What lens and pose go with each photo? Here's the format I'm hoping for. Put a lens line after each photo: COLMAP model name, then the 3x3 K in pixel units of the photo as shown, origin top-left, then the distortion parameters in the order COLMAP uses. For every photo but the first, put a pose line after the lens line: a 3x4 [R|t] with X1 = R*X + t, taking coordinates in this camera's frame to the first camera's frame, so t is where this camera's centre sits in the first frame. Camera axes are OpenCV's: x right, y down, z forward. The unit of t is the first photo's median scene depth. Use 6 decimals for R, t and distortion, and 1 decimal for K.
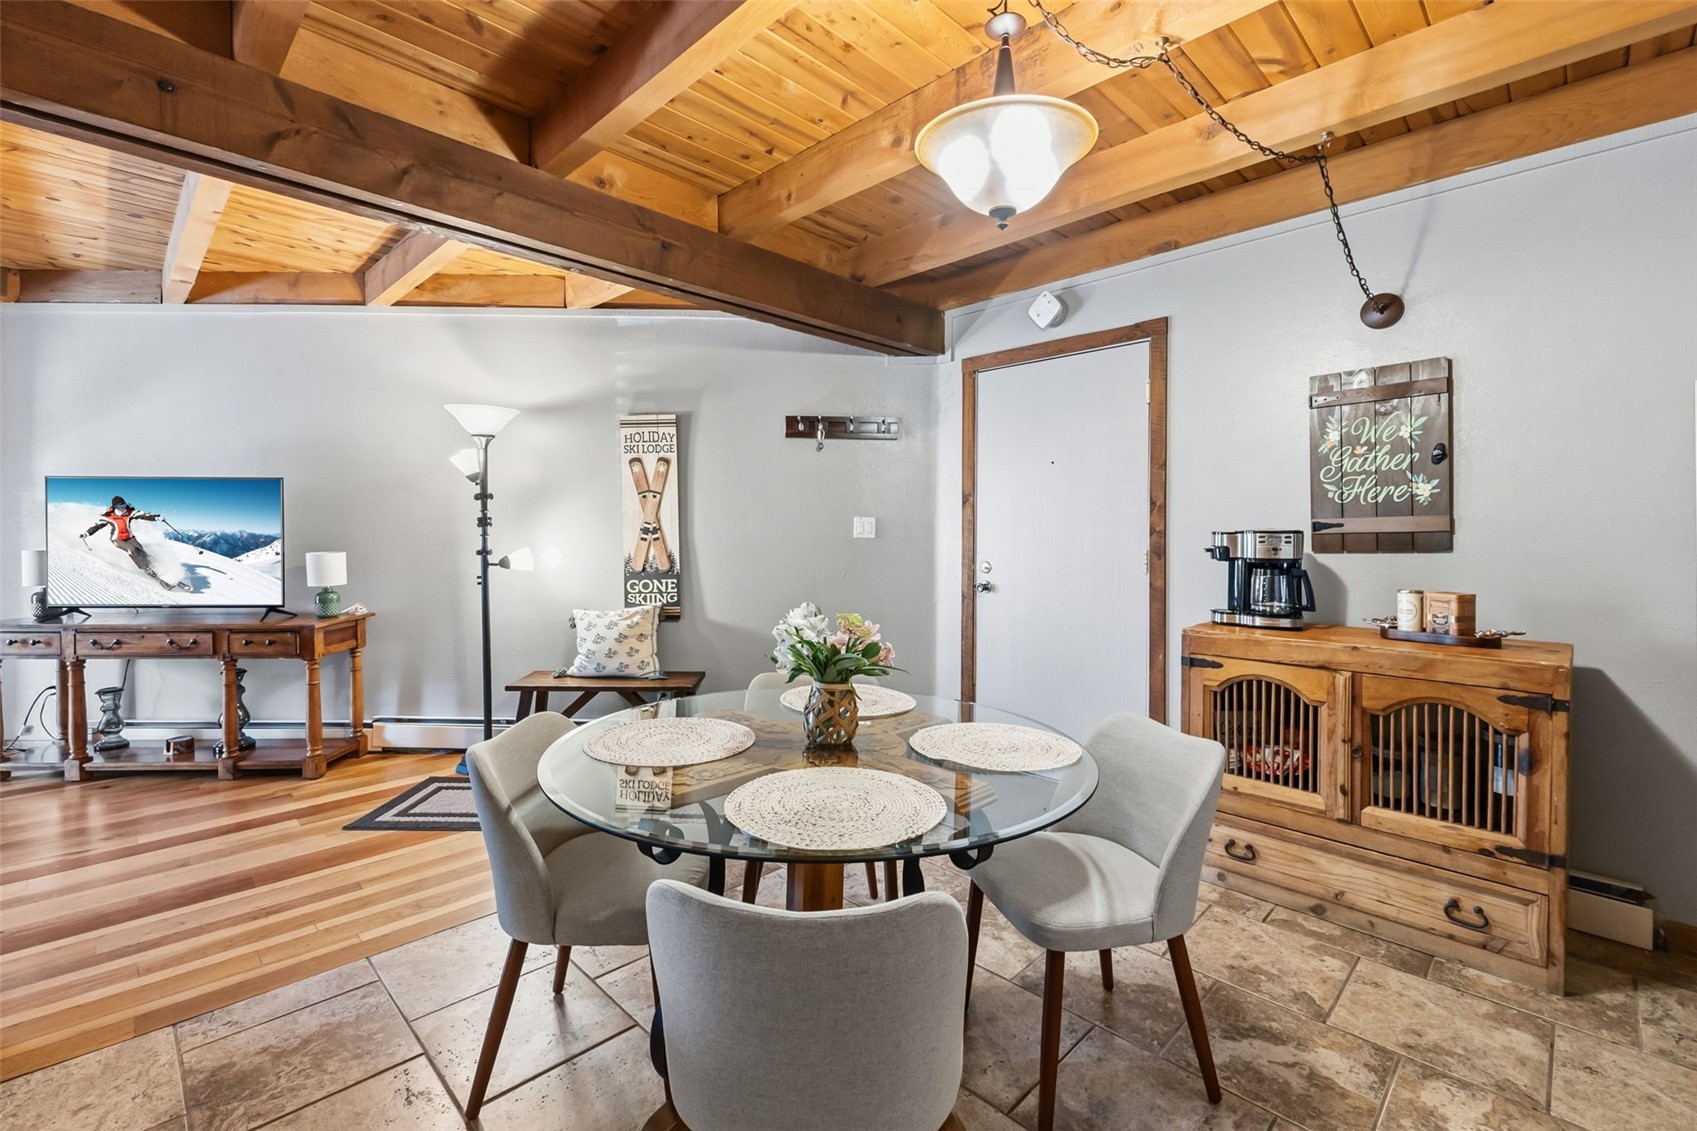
lens RADIAL K [[735.8, 0, 856.6], [0, 735.8, 542.9], [0, 0, 1]] dist [0.002892, 0.000661]
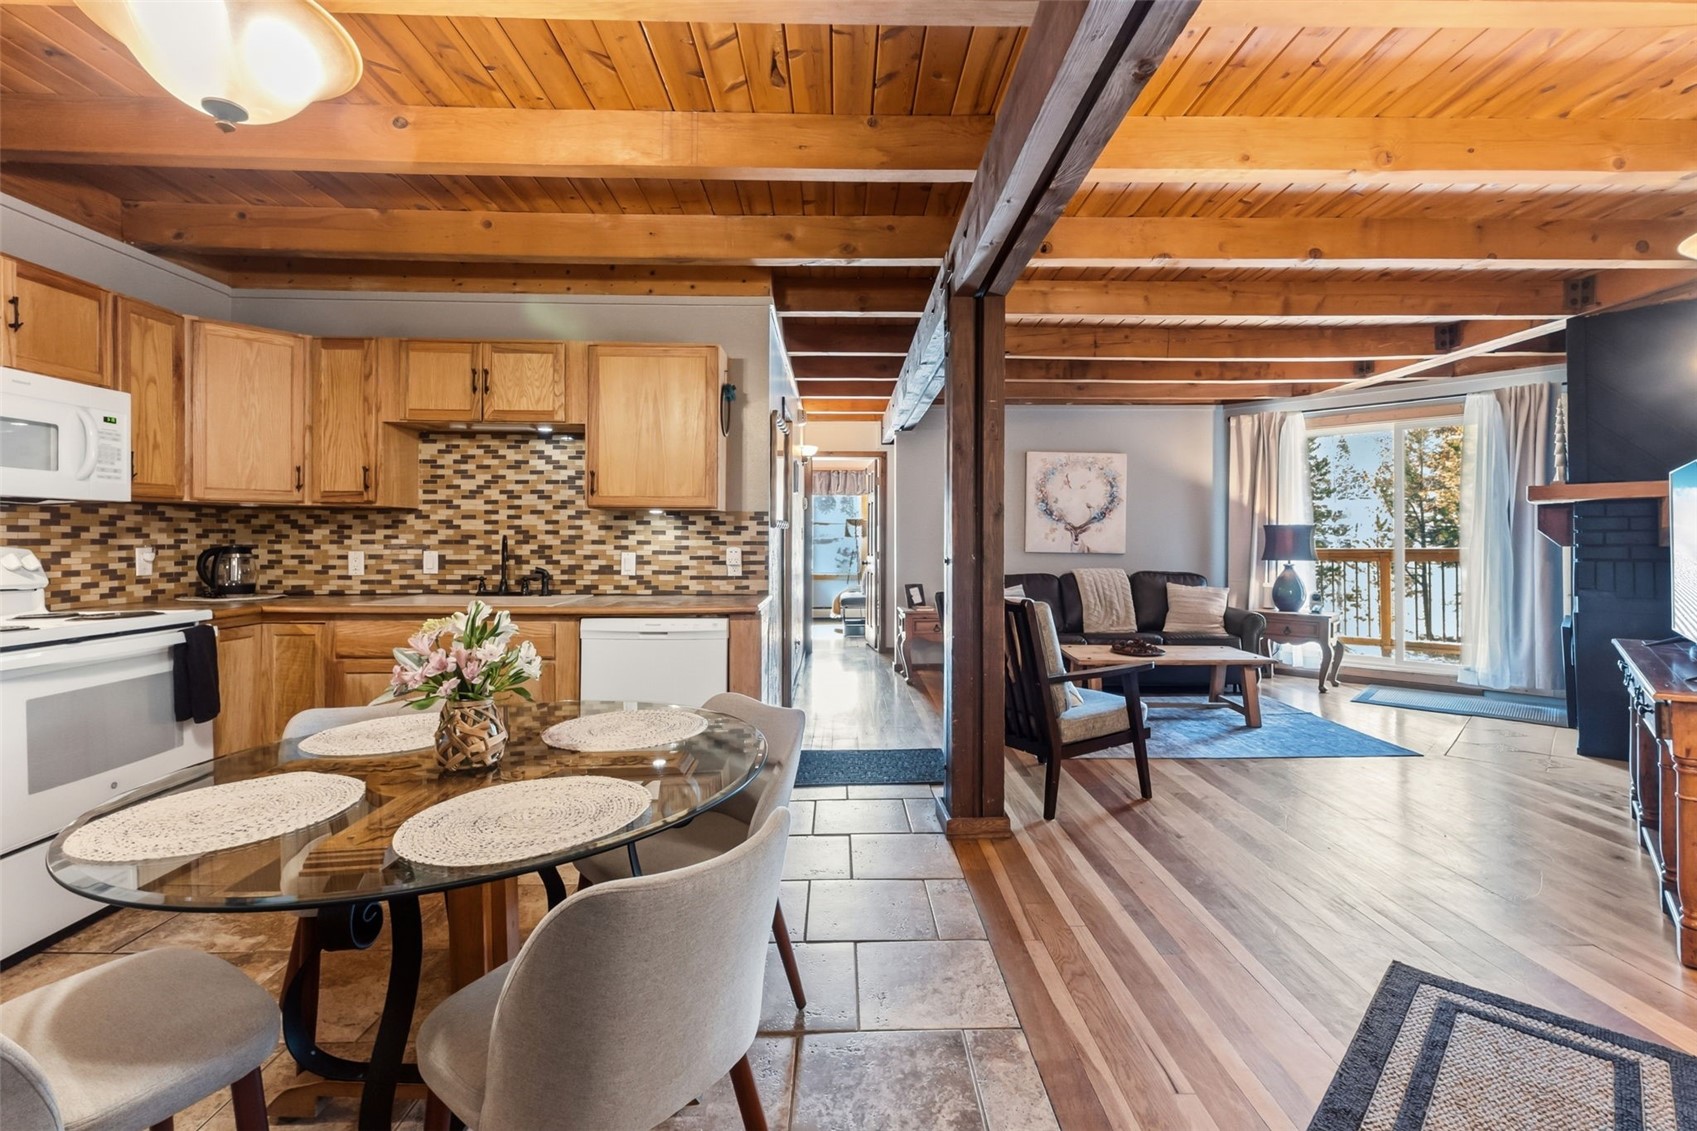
lens RADIAL K [[735.8, 0, 860.9], [0, 735.8, 536.8], [0, 0, 1]] dist [0.002892, 0.000661]
pose [[-0.683258, -0.012240, -0.730075, 0.135796], [-0.013670, 0.999899, -0.003971, -0.007963], [0.730049, 0.007267, -0.683356, 0.886199]]
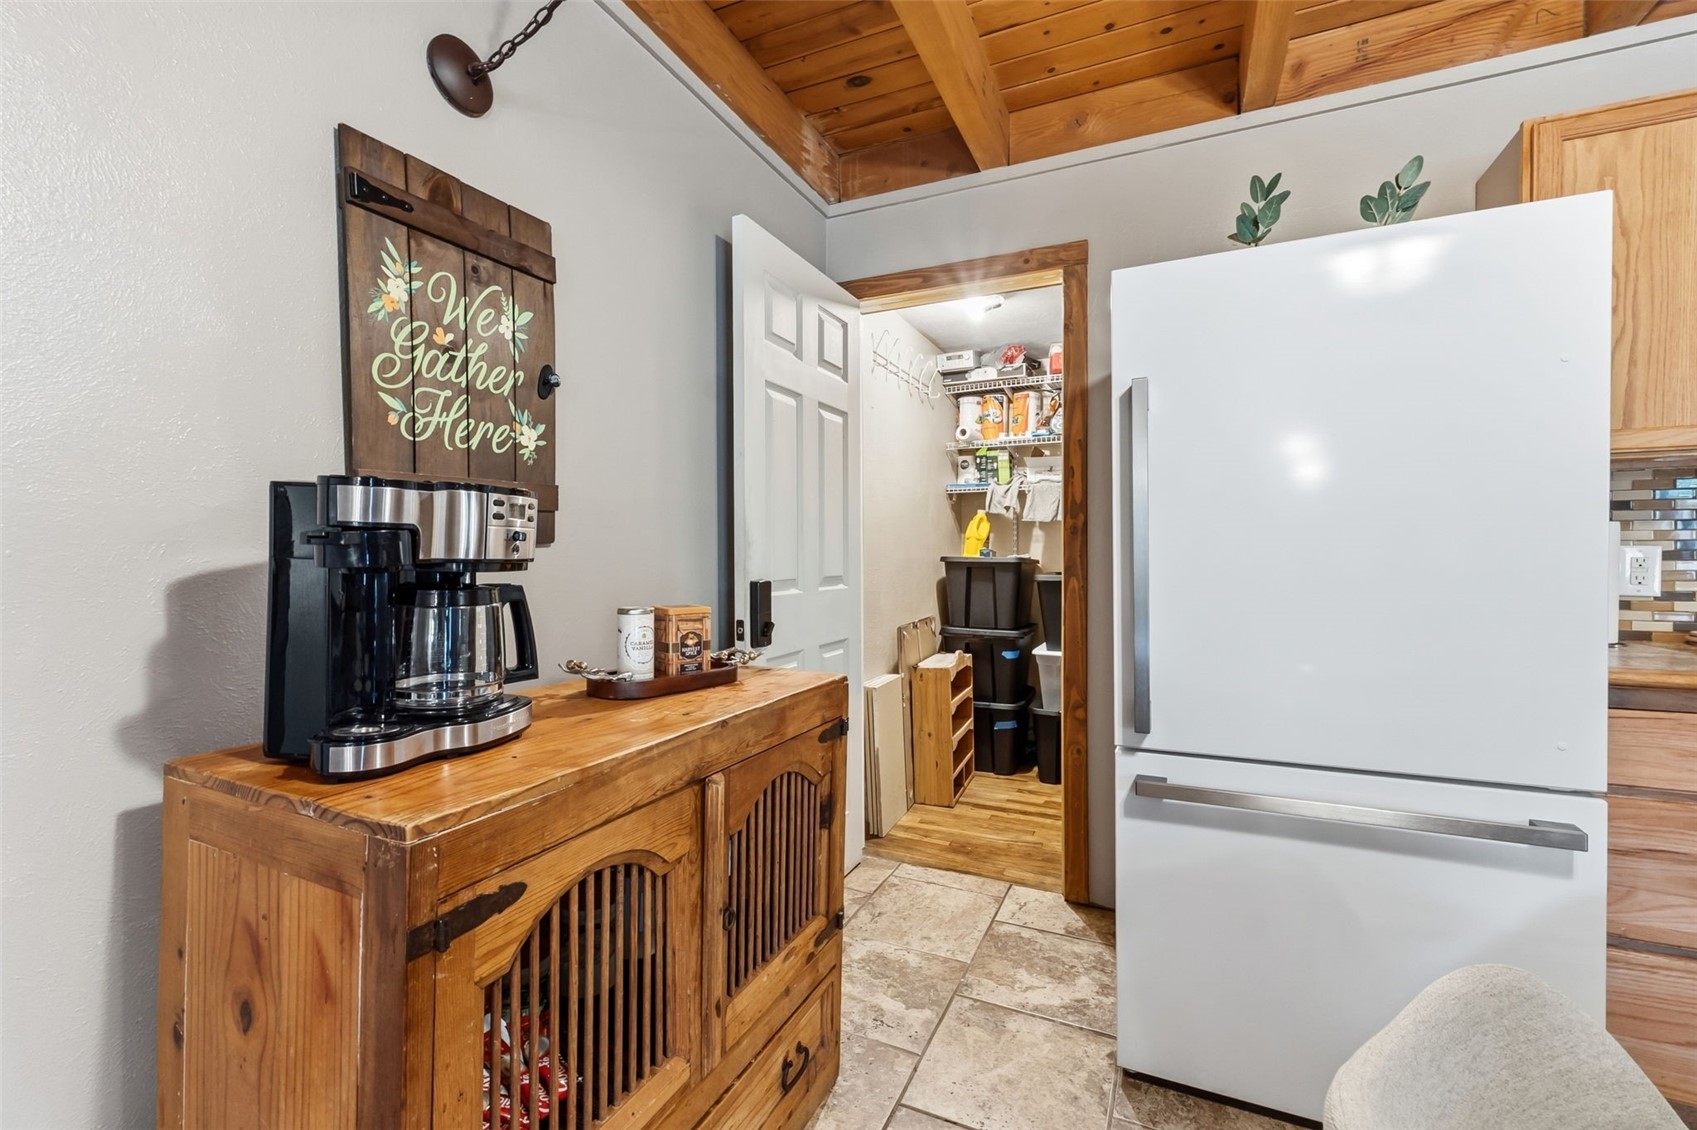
lens RADIAL K [[735.8, 0, 850.7], [0, 735.8, 561.6], [0, 0, 1]] dist [0.002892, 0.000661]
pose [[-0.346205, -0.016731, 0.938010, 0.092076], [0.005357, 0.999789, 0.019810, 0.009906], [-0.938143, 0.011883, -0.346043, 0.648721]]
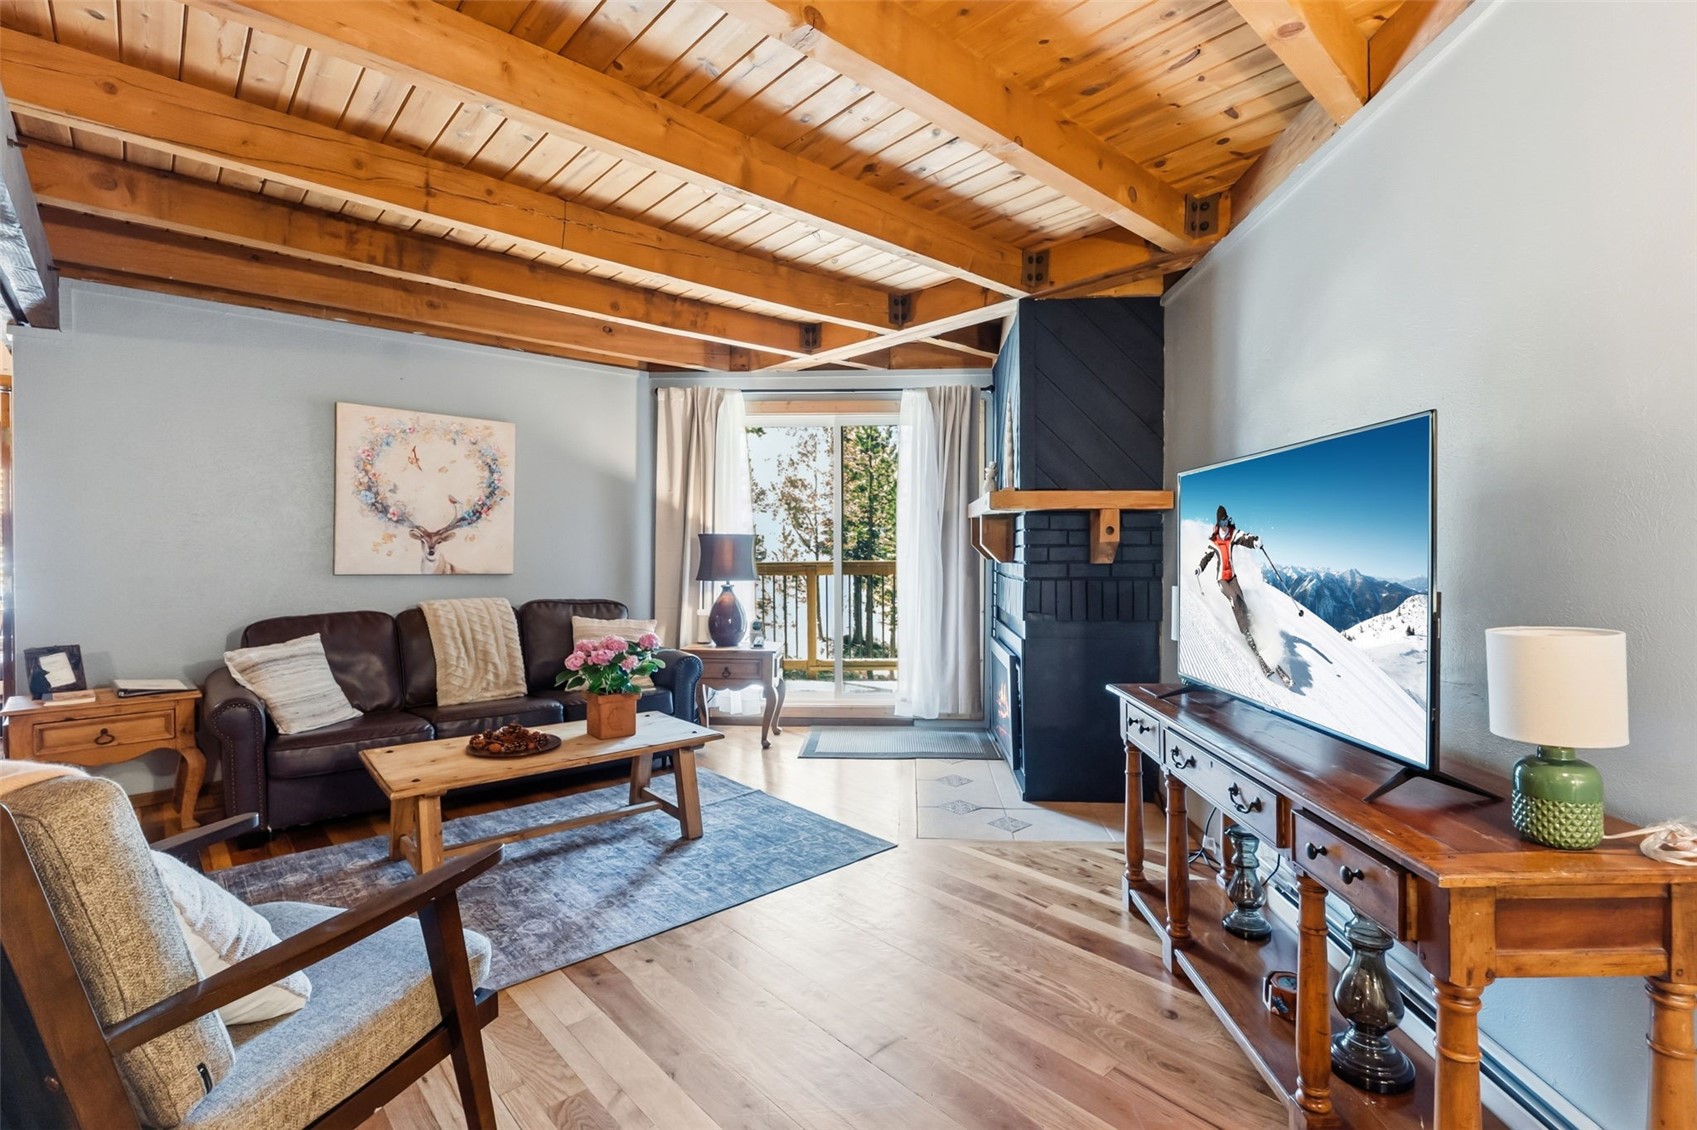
lens RADIAL K [[746.2, 0, 847.7], [0, 746.2, 562.7], [0, 0, 1]] dist [-0.009664, 0.000206]
pose [[-0.032920, 0.009757, -0.999410, -0.397763], [-0.013253, 0.999860, 0.010198, -0.020072], [0.999370, 0.013581, -0.032786, 0.722233]]
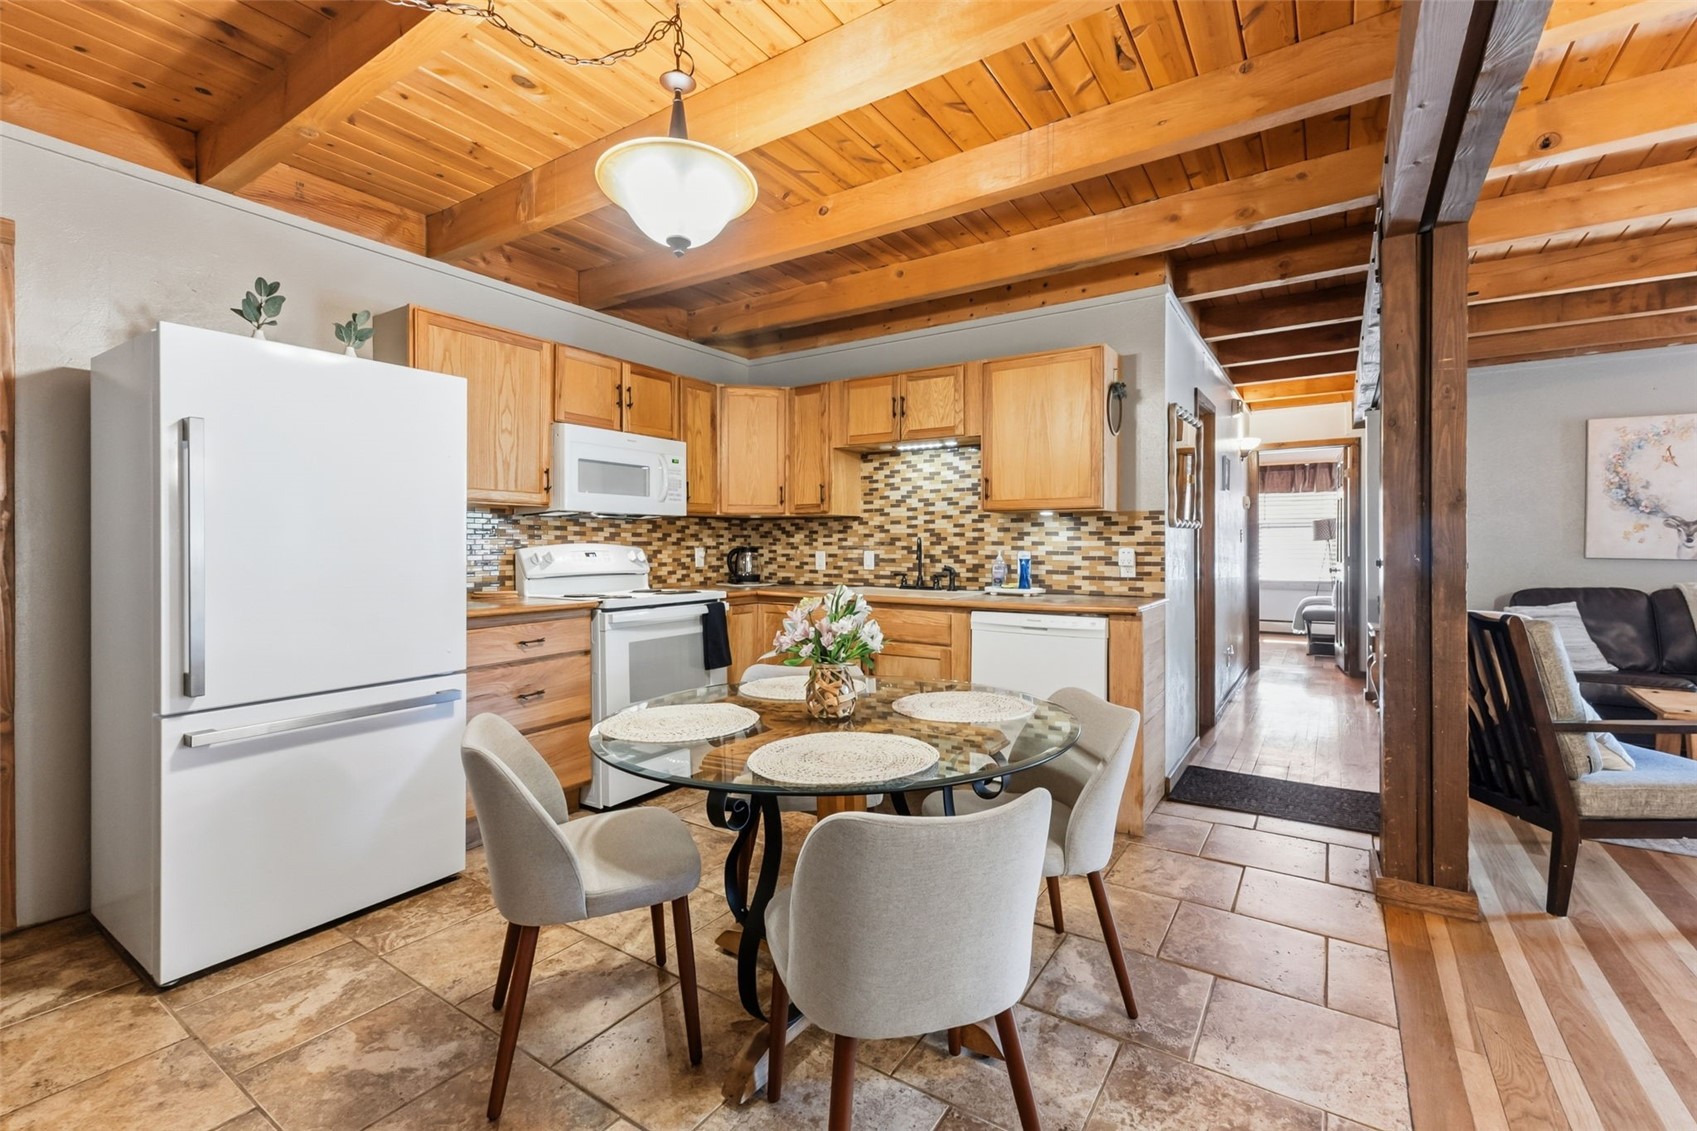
lens RADIAL K [[735.8, 0, 863.2], [0, 735.8, 542.6], [0, 0, 1]] dist [0.002892, 0.000661]
pose [[-0.977957, -0.009534, -0.208589, 0.069386], [-0.009588, 0.999954, -0.000752, 0.001638], [0.208587, 0.001265, -0.978003, 0.956057]]
